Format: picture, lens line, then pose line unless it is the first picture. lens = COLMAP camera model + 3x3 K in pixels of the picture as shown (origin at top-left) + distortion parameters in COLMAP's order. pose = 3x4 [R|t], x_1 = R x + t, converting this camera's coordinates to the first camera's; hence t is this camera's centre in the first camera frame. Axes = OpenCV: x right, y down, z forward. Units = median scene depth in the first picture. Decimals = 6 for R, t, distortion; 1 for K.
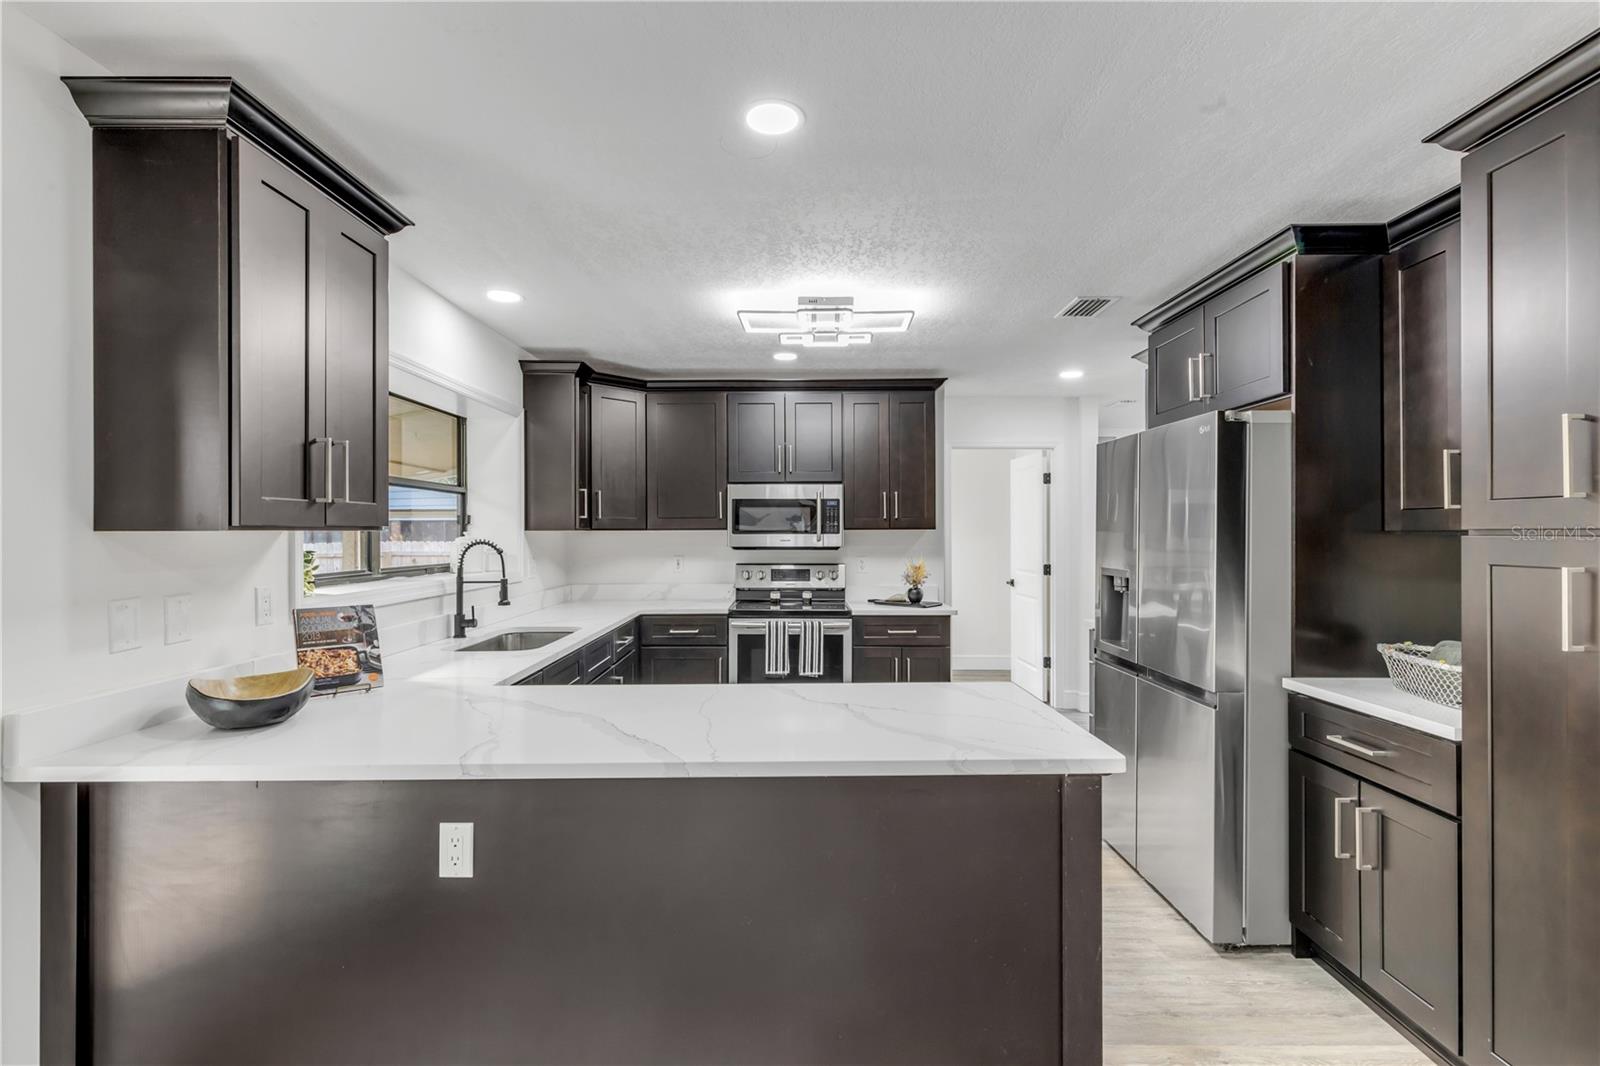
lens RADIAL K [[719.2, 0, 798.2], [0, 719.2, 528.4], [0, 0, 1]] dist [0.004957, 0.000157]
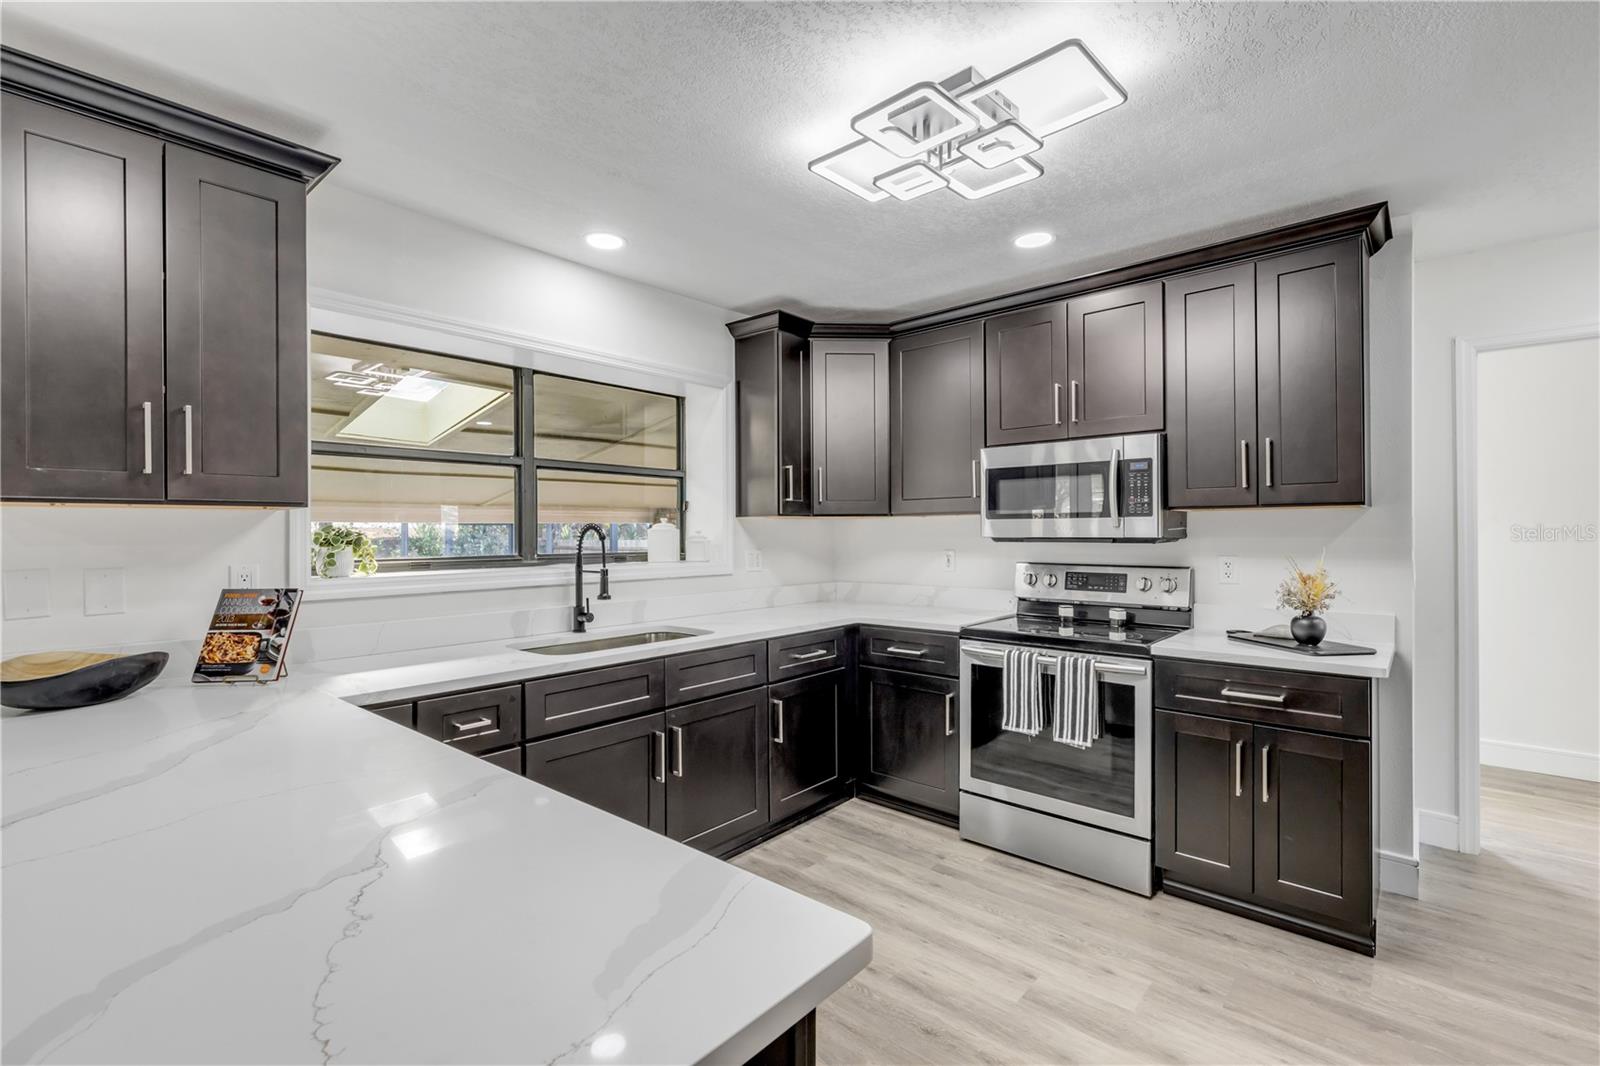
lens RADIAL K [[717.3, 0, 796.0], [0, 717.3, 530.3], [0, 0, 1]] dist [0.004798, 0.000041]
pose [[0.748833, -0.002654, -0.662753, 0.249765], [0.005688, 0.999981, 0.002423, 0.017164], [0.662734, -0.005584, 0.748834, 0.380619]]
